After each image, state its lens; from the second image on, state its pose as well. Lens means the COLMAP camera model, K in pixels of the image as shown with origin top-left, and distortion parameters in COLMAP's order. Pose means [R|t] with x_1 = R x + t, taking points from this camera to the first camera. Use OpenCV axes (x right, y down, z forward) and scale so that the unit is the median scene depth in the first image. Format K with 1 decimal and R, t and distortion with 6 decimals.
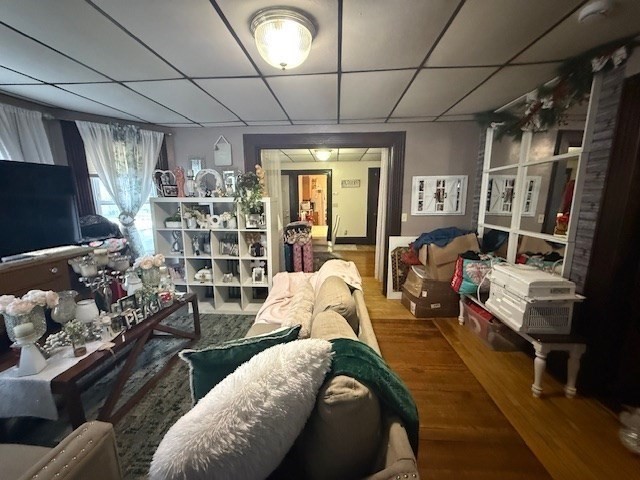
lens RADIAL K [[255.0, 0, 318.0], [0, 255.0, 240.5], [0, 0, 1]] dist [0.000867, 0.000391]
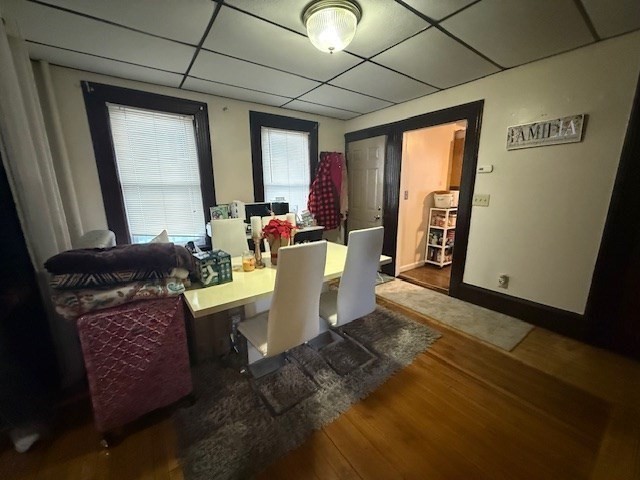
lens RADIAL K [[255.0, 0, 320.5], [0, 255.0, 239.2], [0, 0, 1]] dist [0.000867, 0.000391]
pose [[0.603898, 0.178078, -0.776914, 0.465019], [-0.141620, 0.983186, 0.115276, -0.194821], [0.784380, 0.040412, 0.618963, 1.224528]]
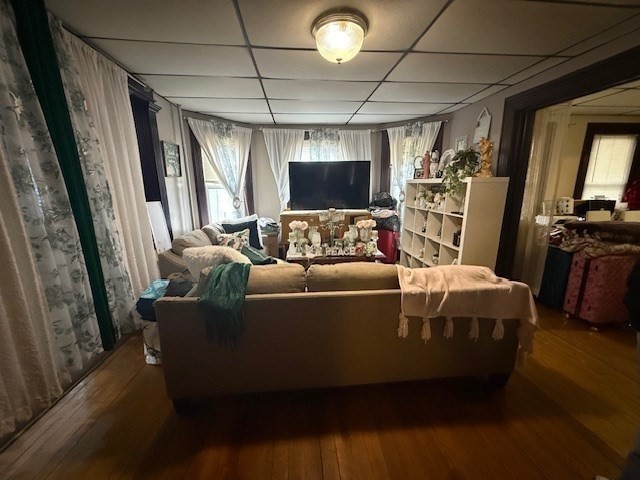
lens RADIAL K [[255.0, 0, 317.1], [0, 255.0, 242.3], [0, 0, 1]] dist [0.000867, 0.000391]
pose [[0.158073, 0.221415, -0.962283, 0.505160], [-0.163916, 0.966898, 0.195551, -0.039551], [0.973727, 0.126822, 0.189134, 0.336179]]
